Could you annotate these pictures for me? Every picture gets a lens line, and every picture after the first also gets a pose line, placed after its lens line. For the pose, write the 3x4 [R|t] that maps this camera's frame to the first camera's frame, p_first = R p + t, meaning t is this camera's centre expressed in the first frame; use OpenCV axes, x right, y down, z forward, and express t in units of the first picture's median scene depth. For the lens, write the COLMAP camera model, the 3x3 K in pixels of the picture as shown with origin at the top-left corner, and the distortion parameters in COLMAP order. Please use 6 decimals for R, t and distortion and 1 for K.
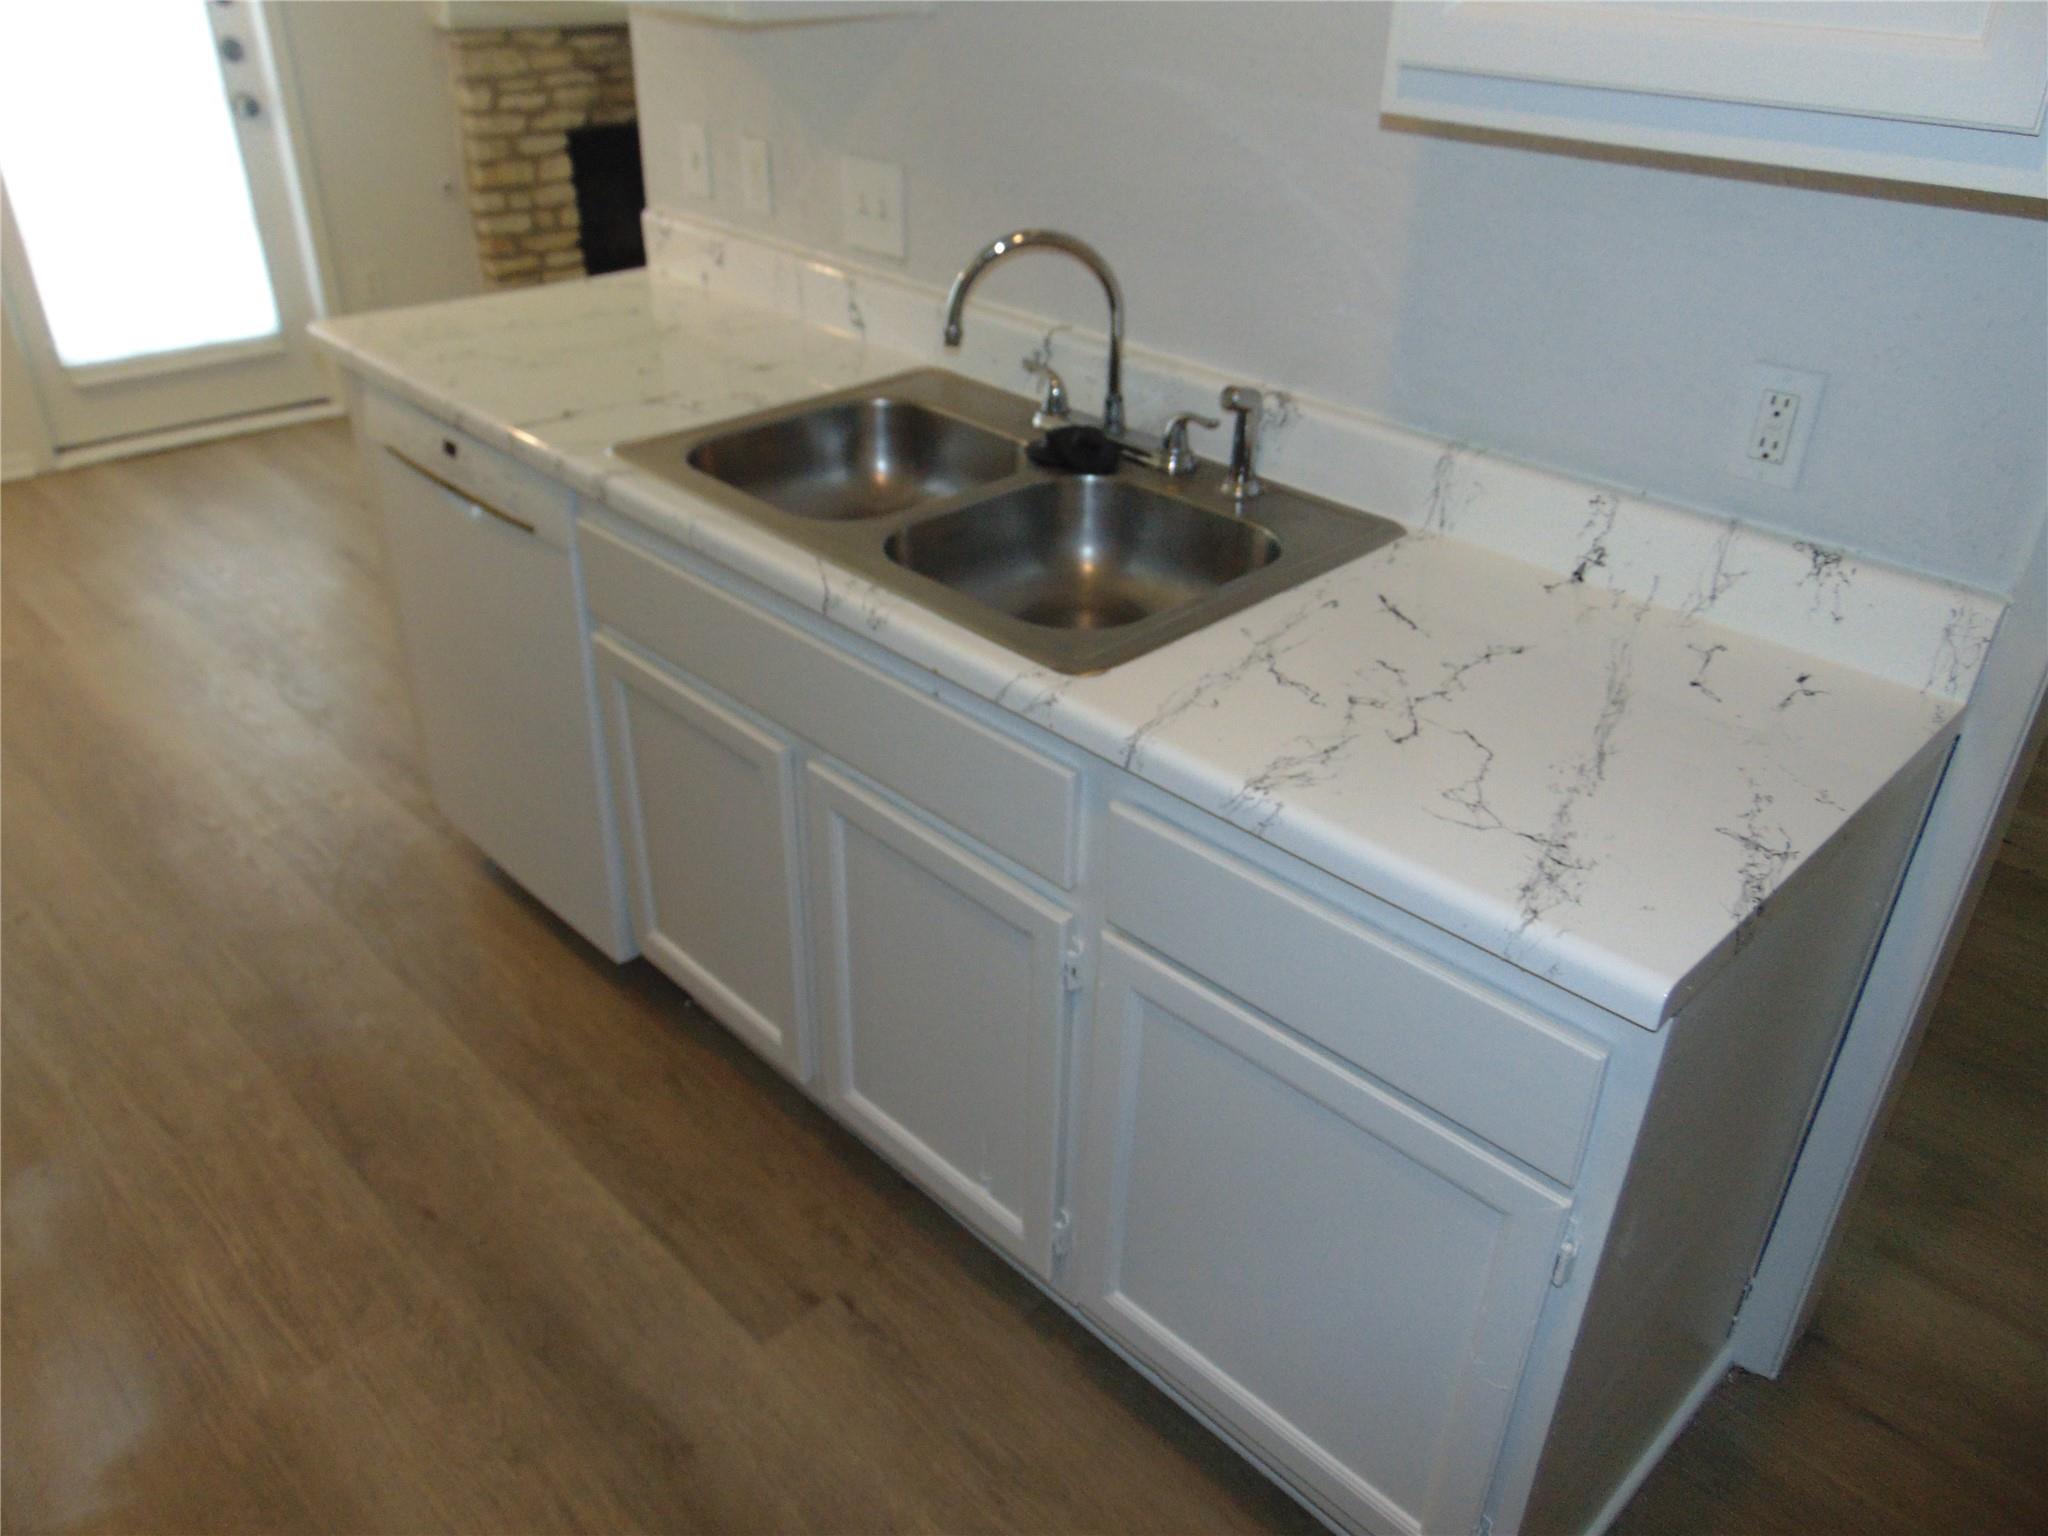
lens RADIAL K [[1537.0, 0, 1024.0], [0, 1537.0, 768.0], [0, 0, 1]] dist [-0.057846, 0.106402]
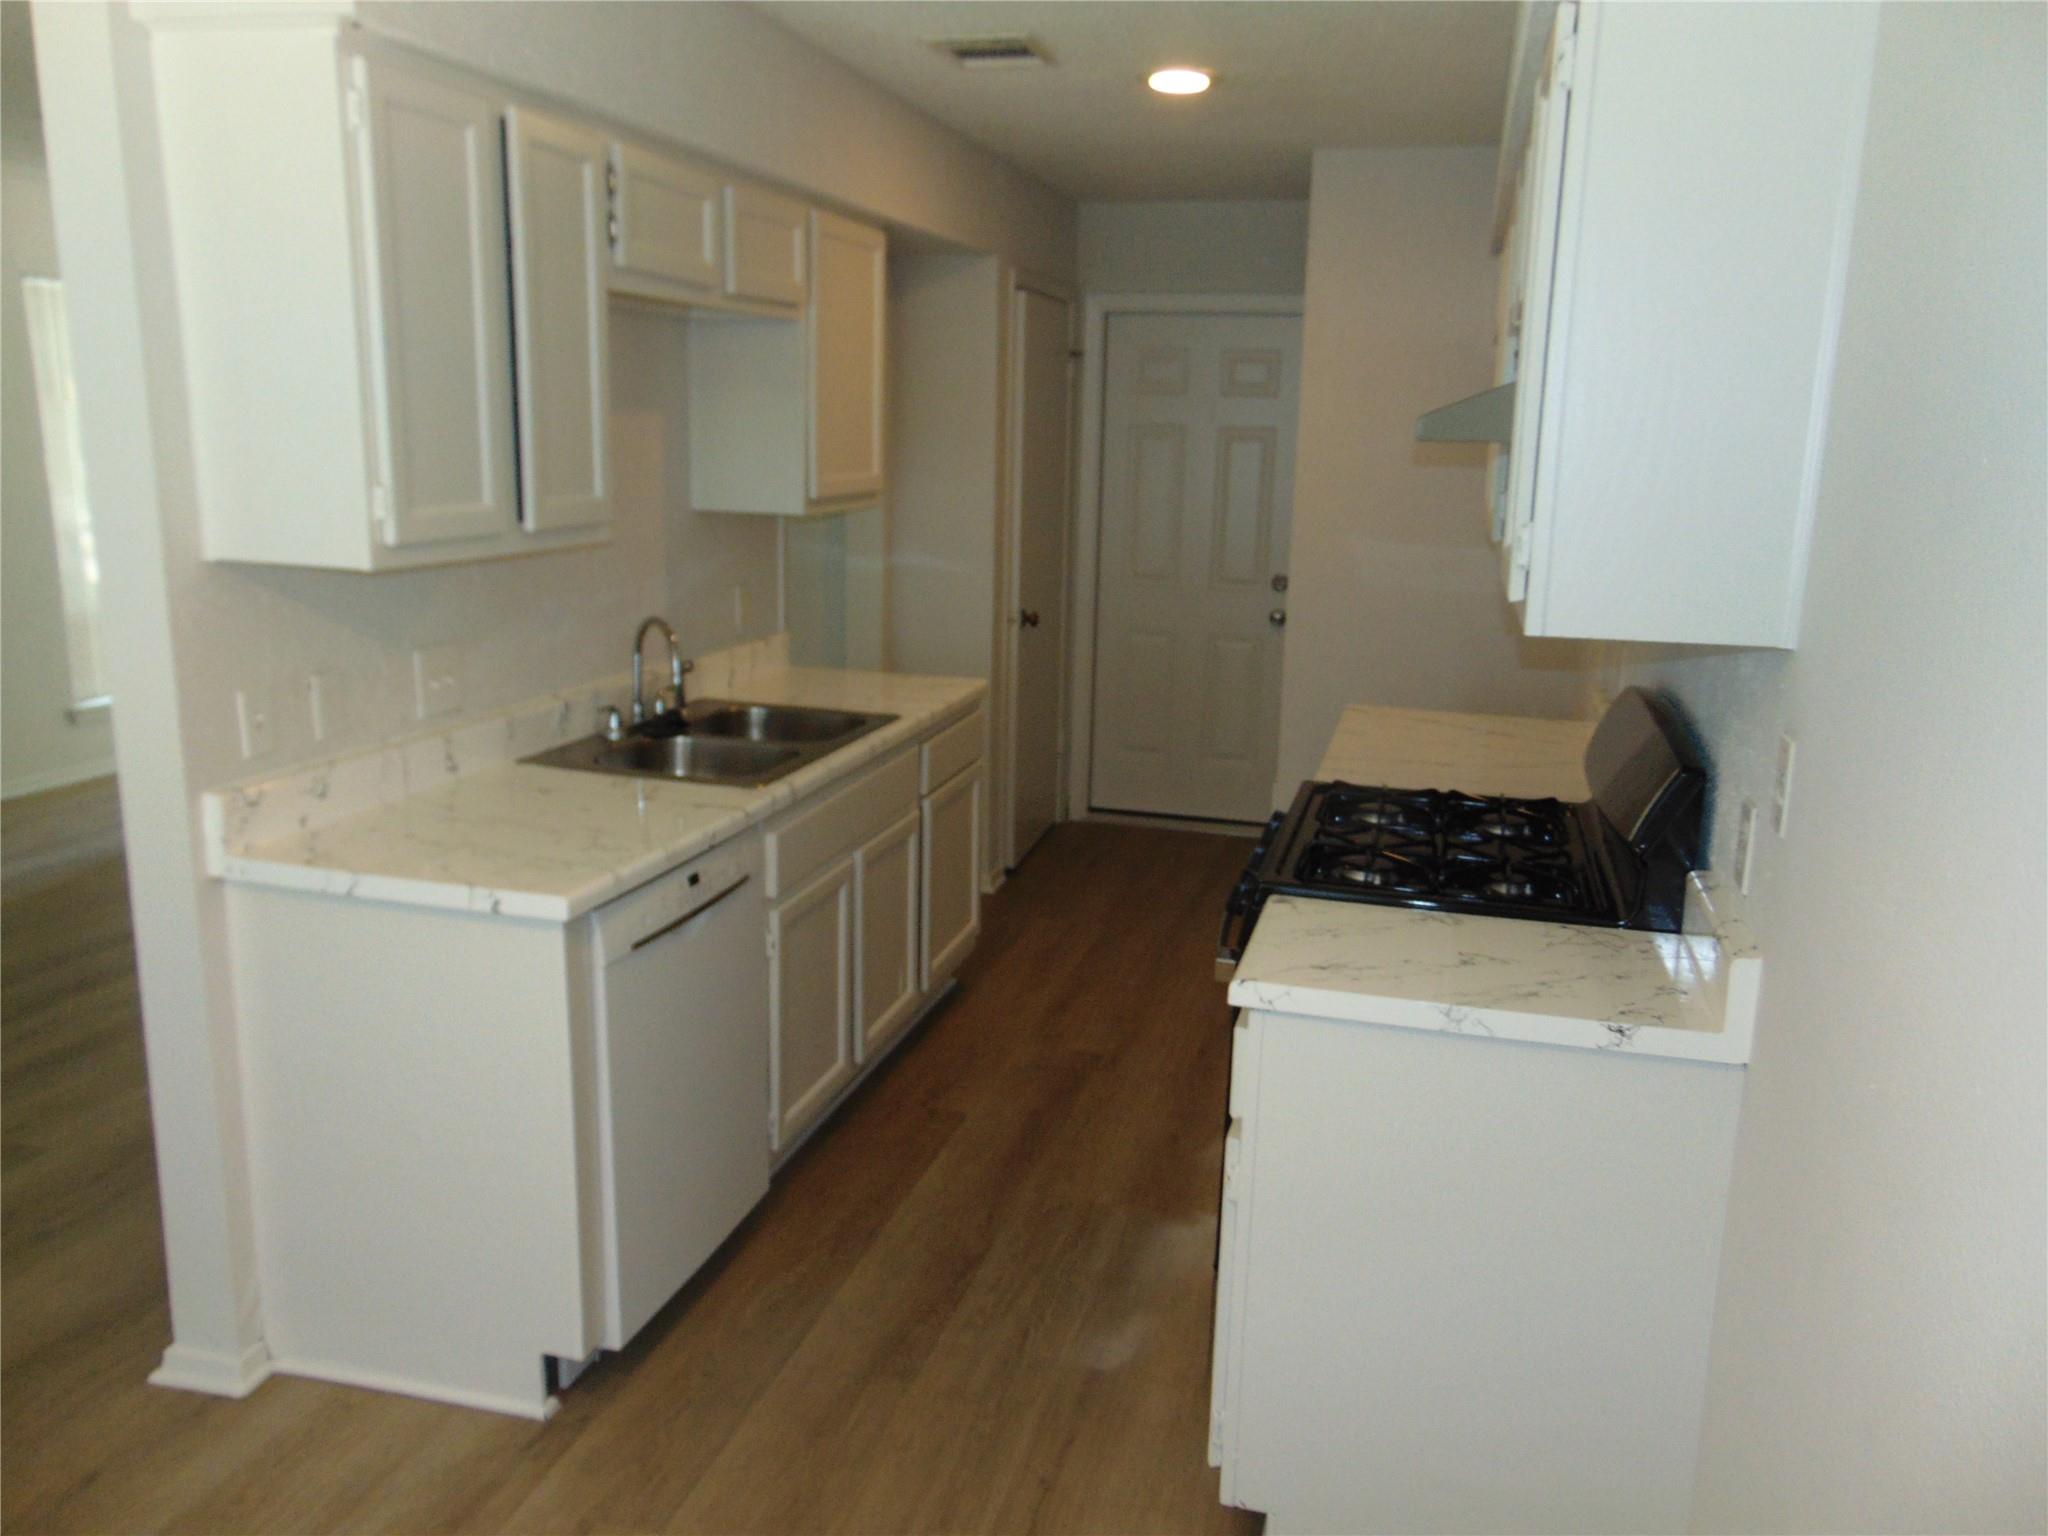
lens RADIAL K [[1537.0, 0, 1024.0], [0, 1537.0, 768.0], [0, 0, 1]] dist [-0.057846, 0.106402]
pose [[-0.491149, -0.236623, 0.838321, -1.422375], [0.405746, 0.789471, 0.460550, -0.692760], [-0.770807, 0.566344, -0.291739, 1.022211]]
